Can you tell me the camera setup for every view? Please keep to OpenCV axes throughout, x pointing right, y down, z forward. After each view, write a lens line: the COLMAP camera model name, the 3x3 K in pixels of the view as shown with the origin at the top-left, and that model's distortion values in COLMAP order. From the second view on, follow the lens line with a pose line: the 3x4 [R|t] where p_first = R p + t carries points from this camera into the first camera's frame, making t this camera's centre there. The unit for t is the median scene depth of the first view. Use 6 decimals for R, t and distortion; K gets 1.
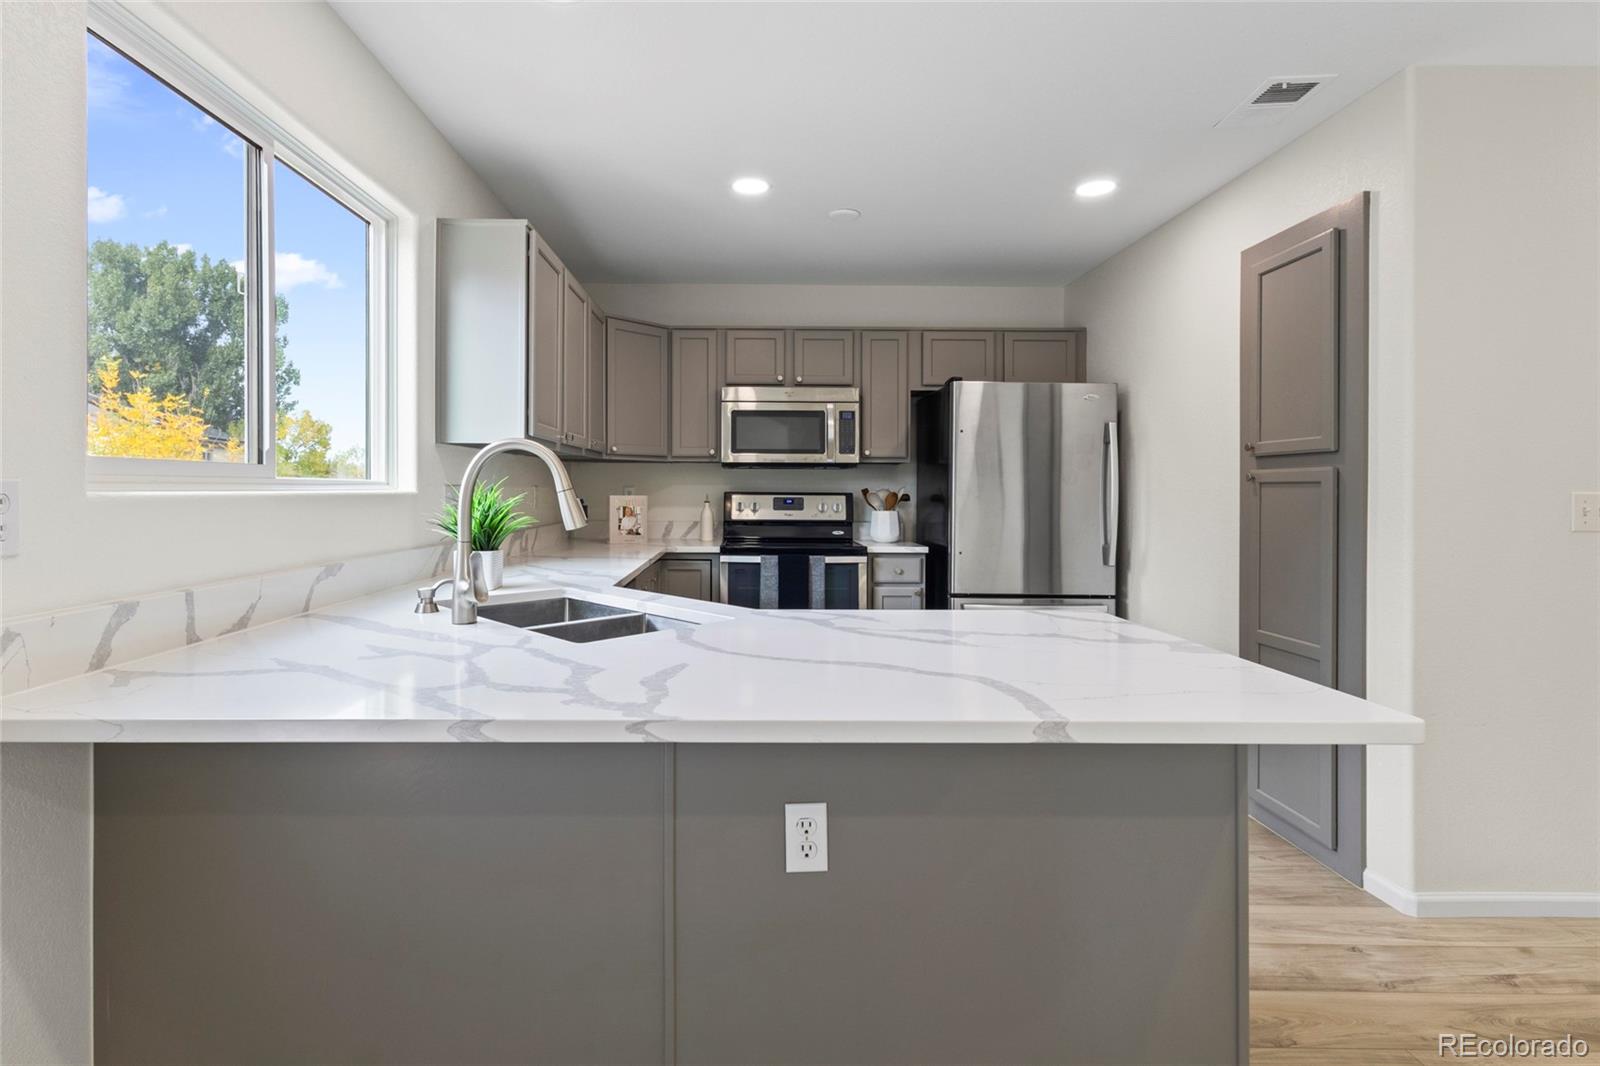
lens RADIAL K [[765.4, 0, 763.7], [0, 765.4, 477.6], [0, 0, 1]] dist [0.000705, 0.000419]
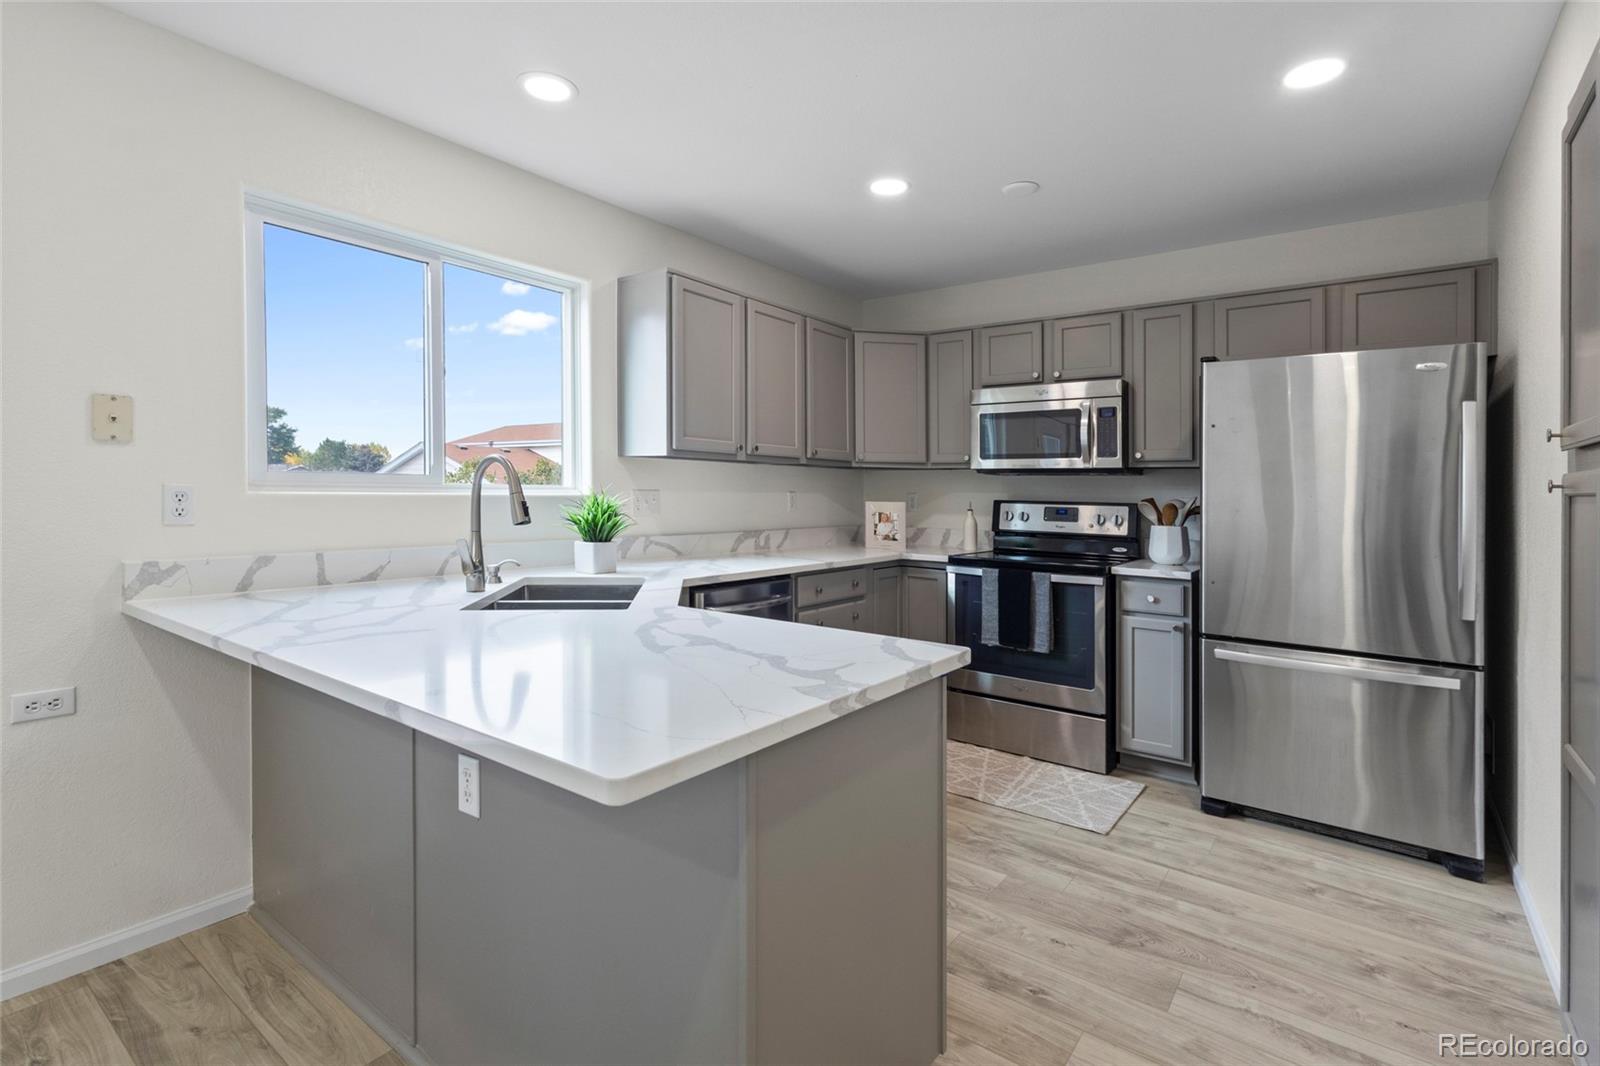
lens RADIAL K [[765.0, 0, 796.3], [0, 765.0, 490.1], [0, 0, 1]] dist [-0.001225, -0.000062]
pose [[0.791346, 0.006248, -0.611337, 0.358470], [-0.002039, 0.999969, 0.007580, -0.000115], [0.611366, -0.004752, 0.791334, 0.112398]]
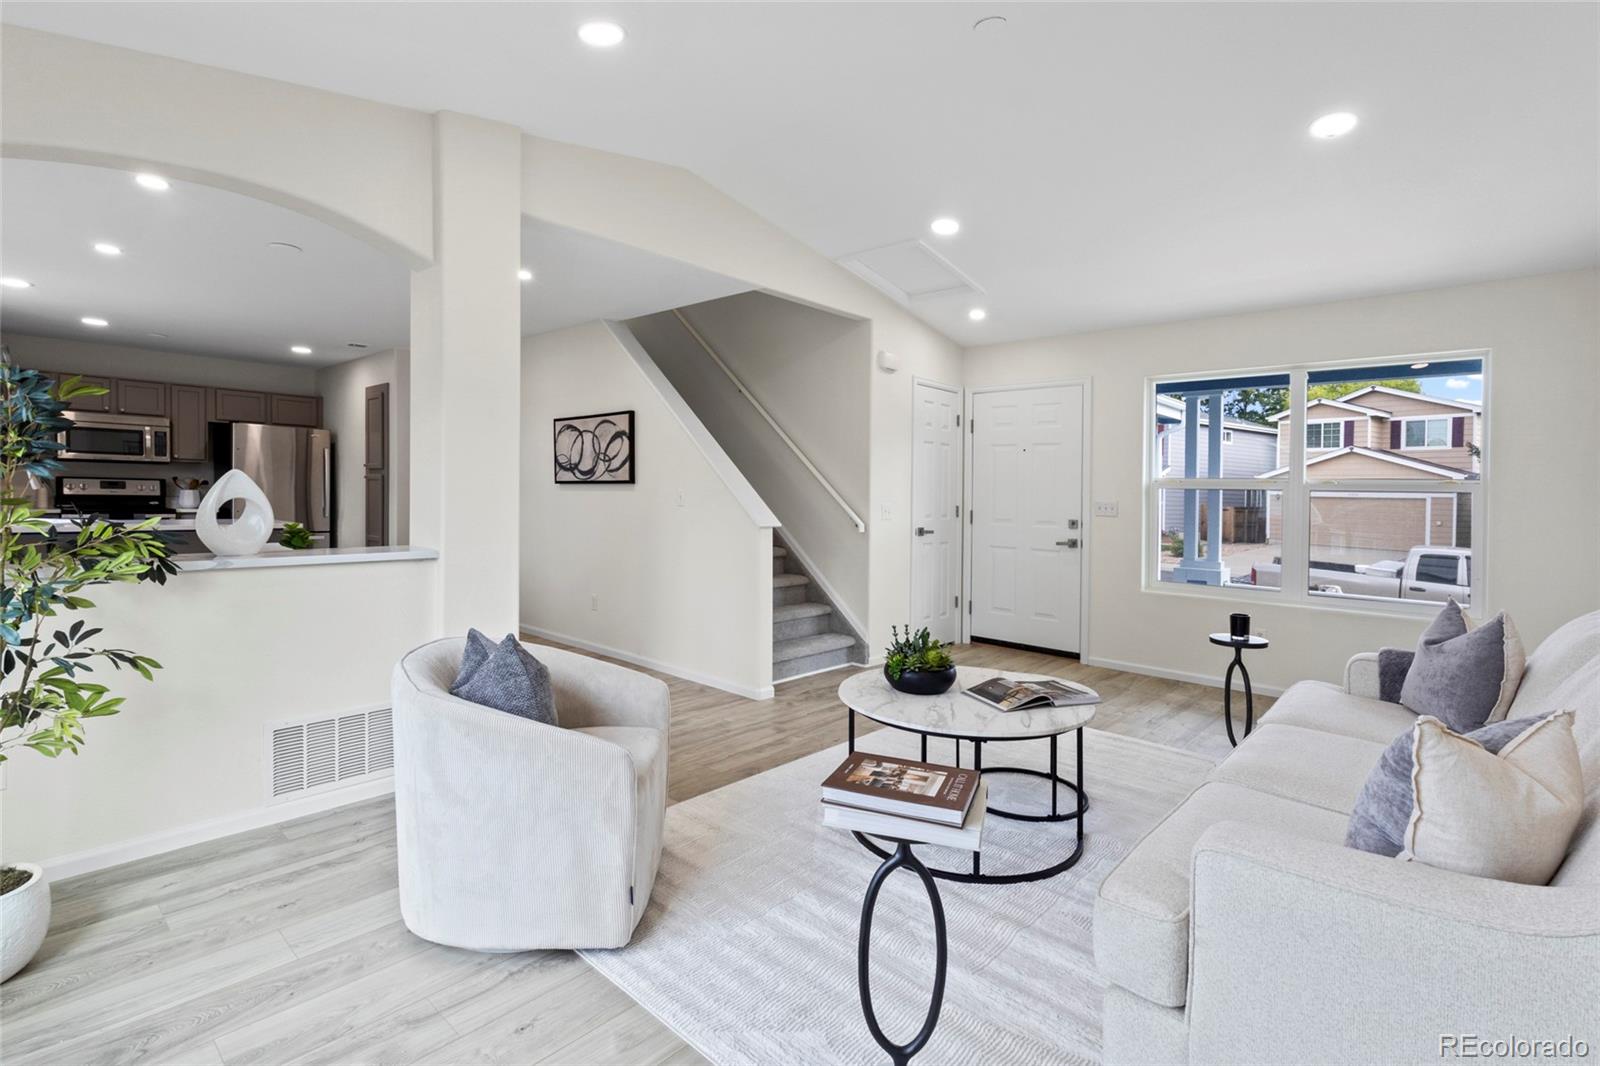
lens RADIAL K [[746.2, 0, 804.8], [0, 746.2, 523.0], [0, 0, 1]] dist [0.001257, 0.000234]
pose [[0.681569, -0.015751, 0.731584, -0.136162], [-0.031683, 0.998196, 0.051008, -0.012974], [-0.731068, -0.057944, 0.679840, -1.217539]]
